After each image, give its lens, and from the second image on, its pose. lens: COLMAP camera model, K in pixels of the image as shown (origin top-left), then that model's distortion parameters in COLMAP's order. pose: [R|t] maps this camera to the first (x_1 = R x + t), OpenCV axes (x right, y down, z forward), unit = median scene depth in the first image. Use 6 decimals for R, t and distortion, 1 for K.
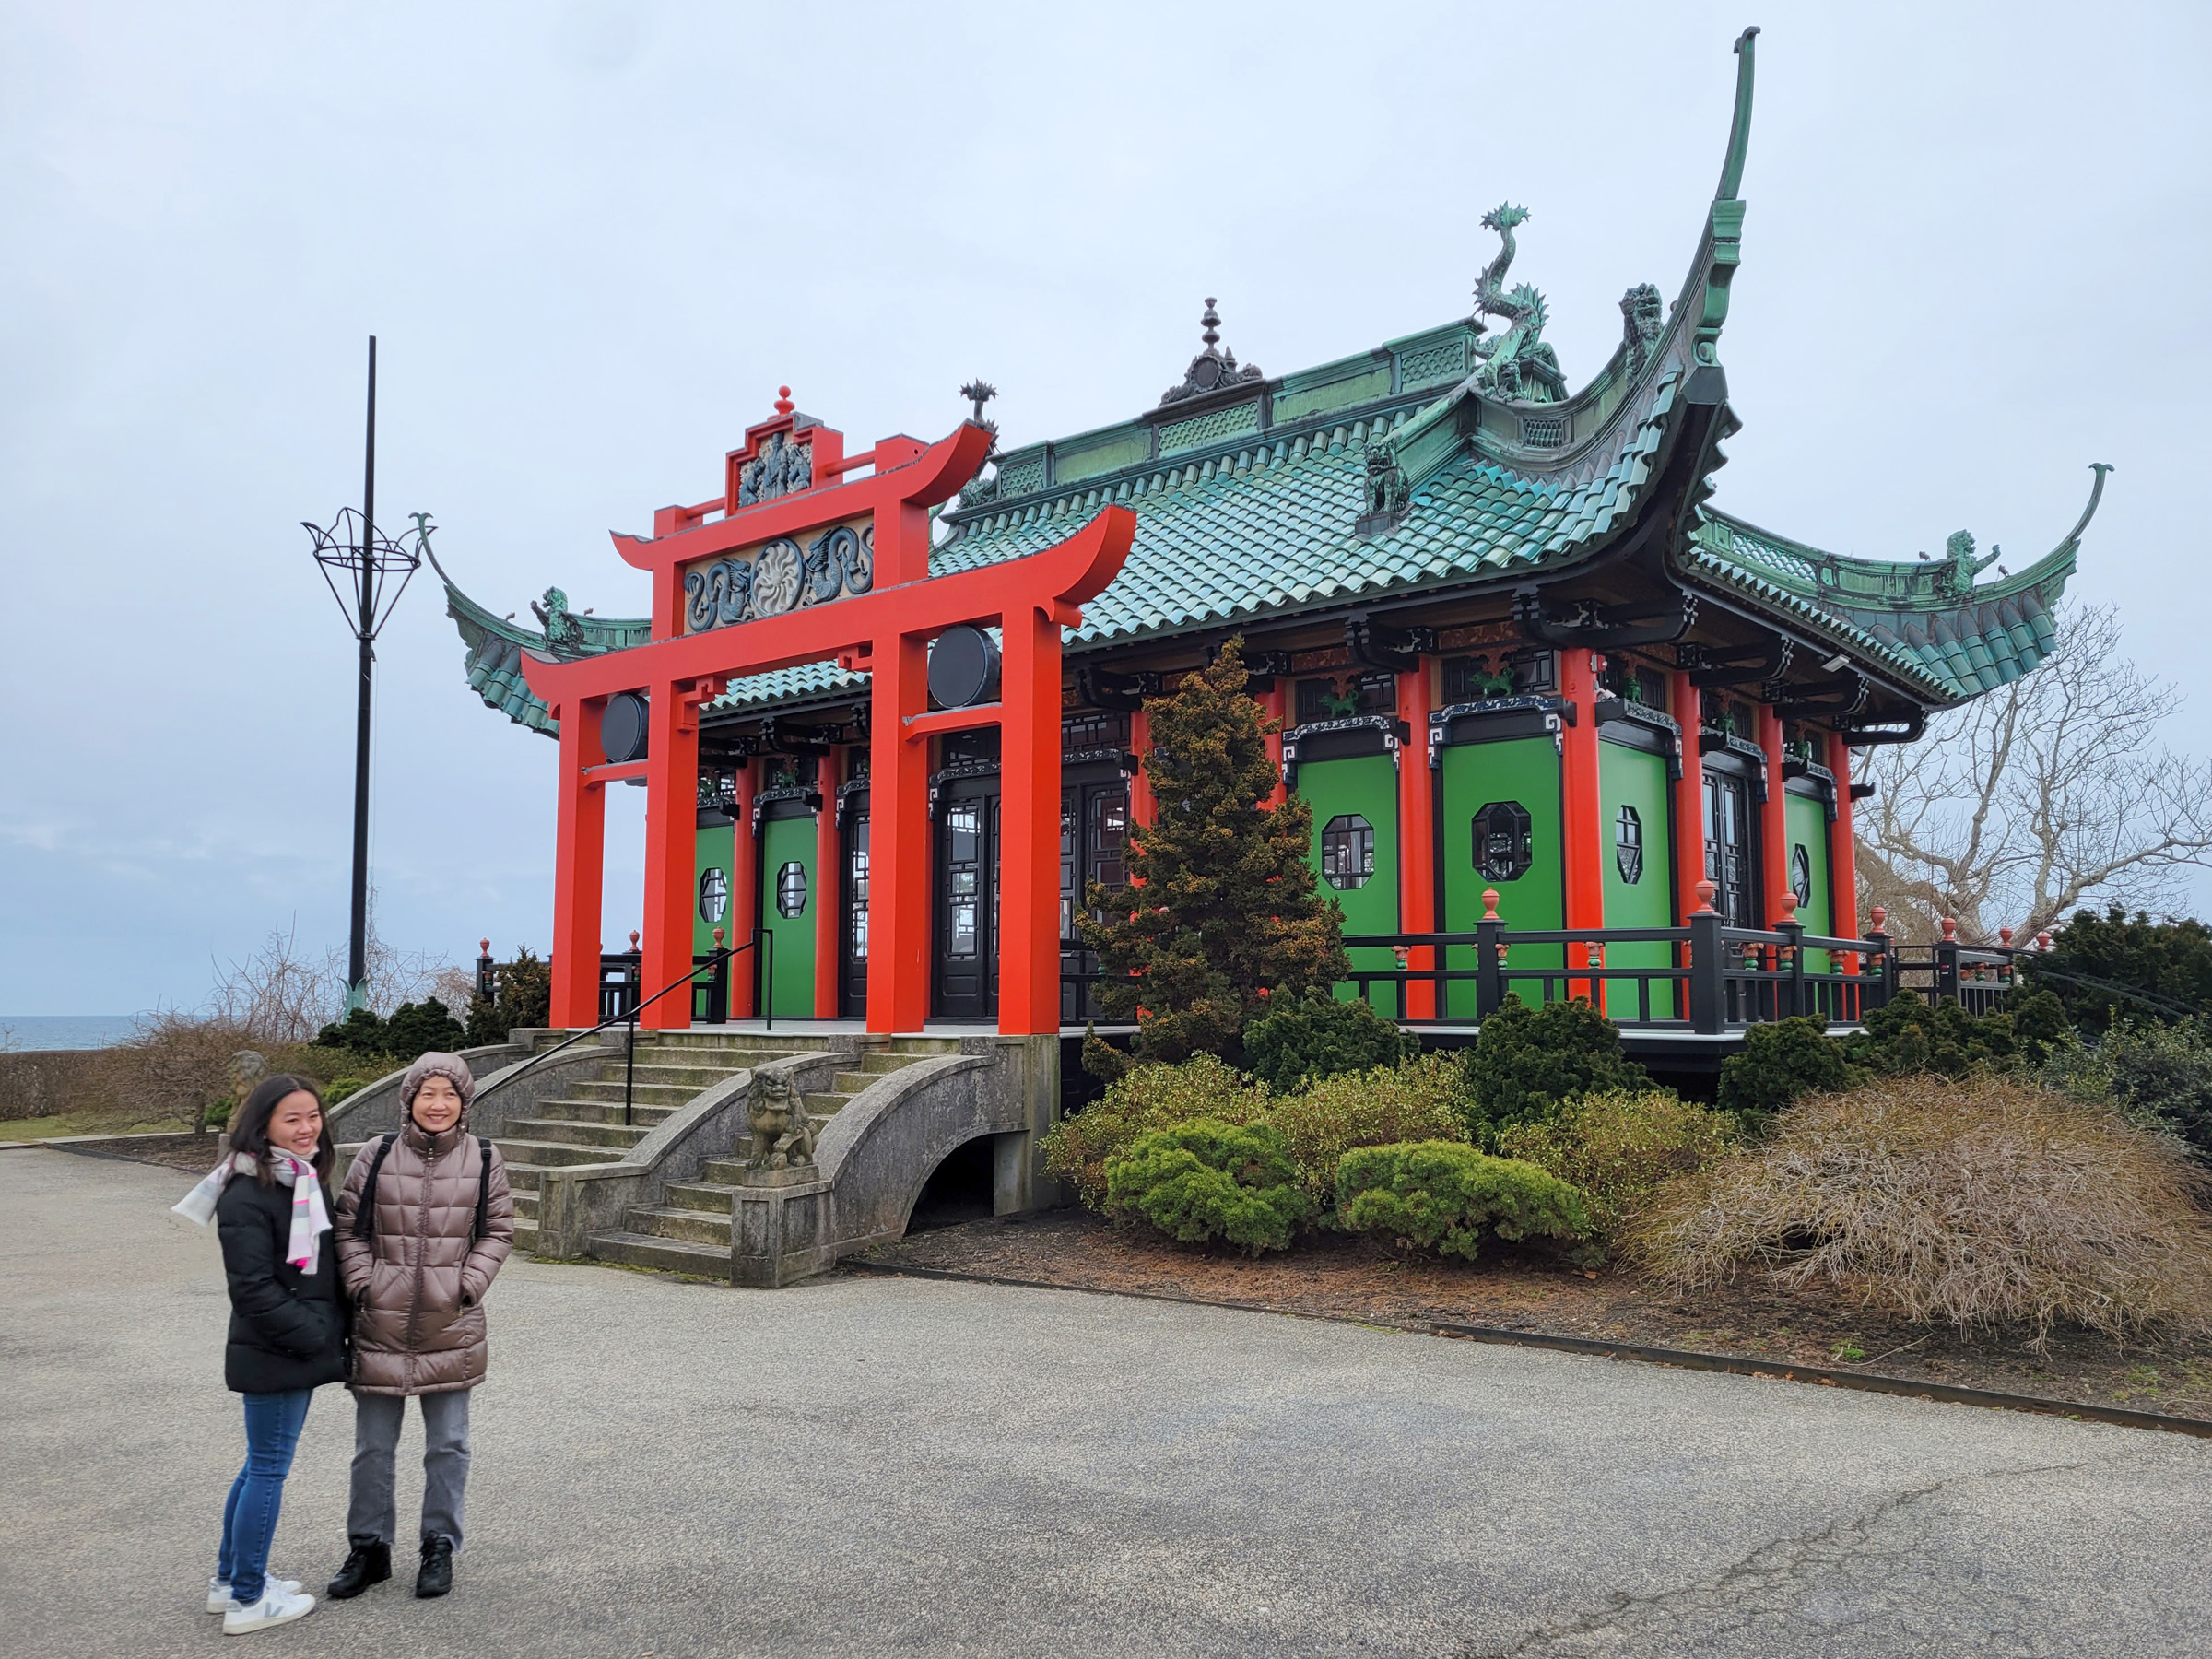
lens RADIAL K [[1731.8, 0, 1106.0], [0, 1731.8, 829.5], [0, 0, 1]] dist [0.064414, -0.001427]
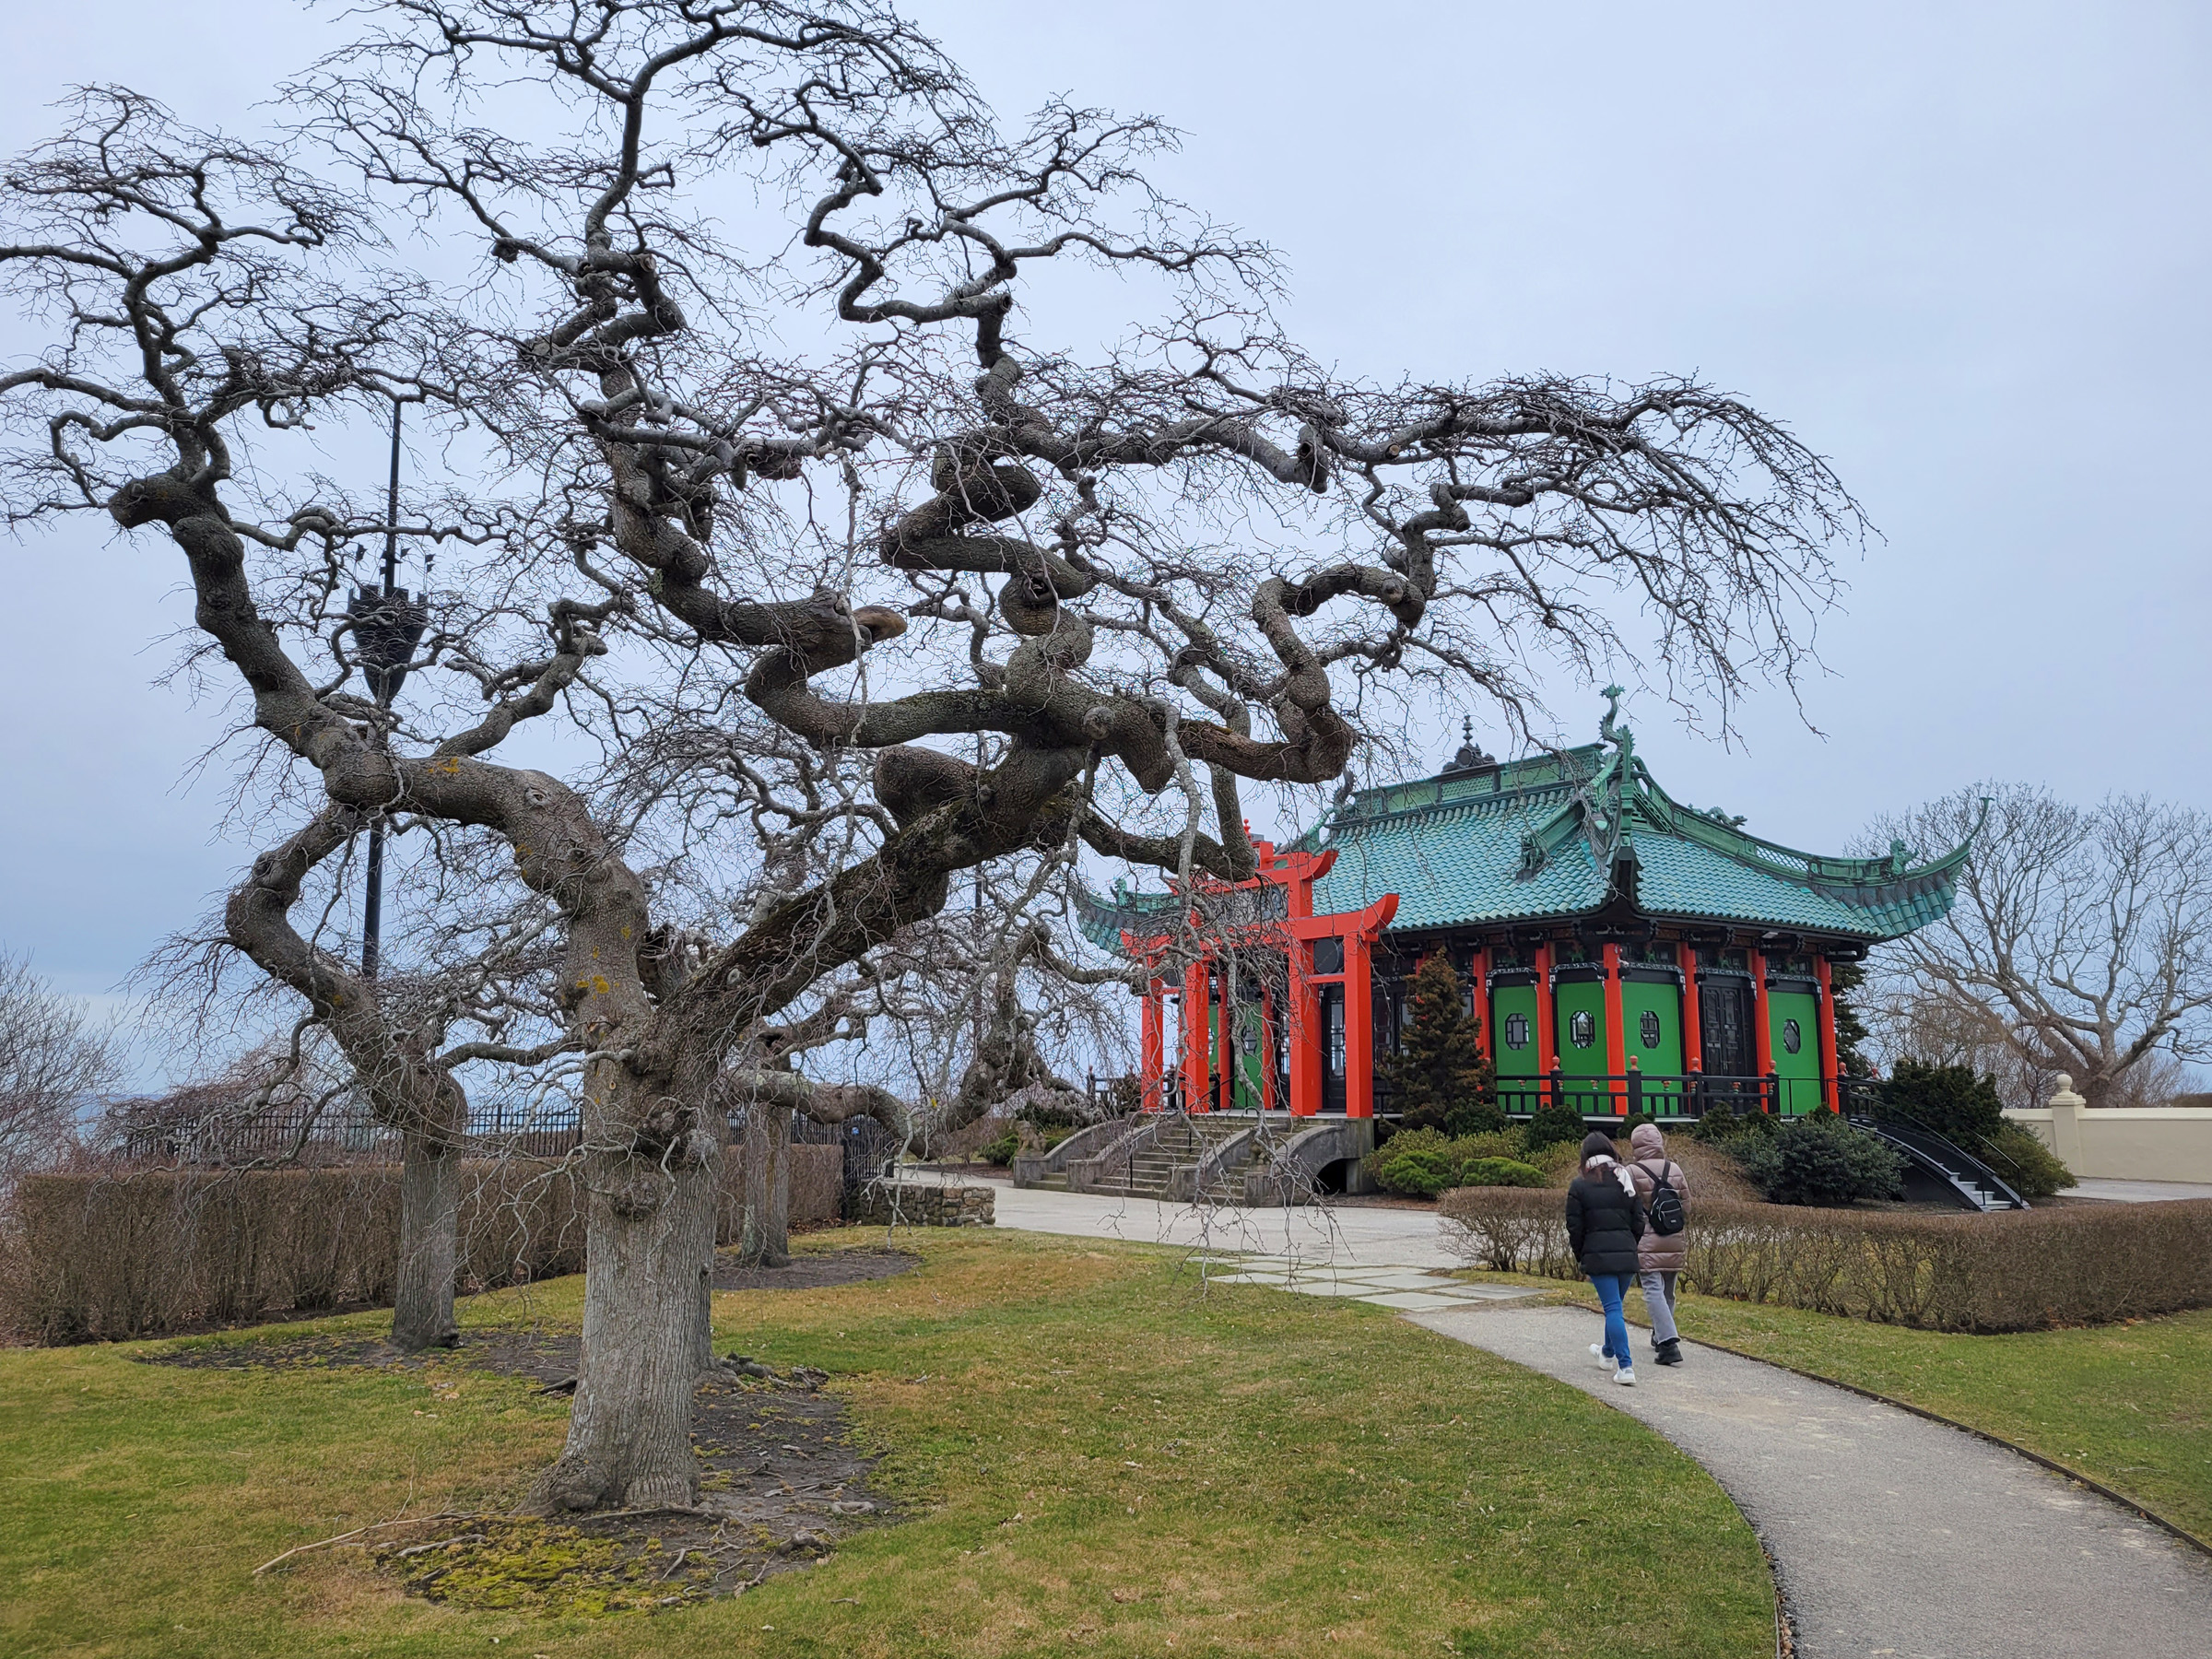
lens RADIAL K [[1677.9, 0, 1106.0], [0, 1677.9, 829.5], [0, 0, 1]] dist [0.055974, -0.002072]
pose [[0.970480, -0.033646, -0.238825, 0.138773], [0.020335, 0.998110, -0.057983, -0.112864], [0.240324, 0.051415, 0.969330, -1.015726]]
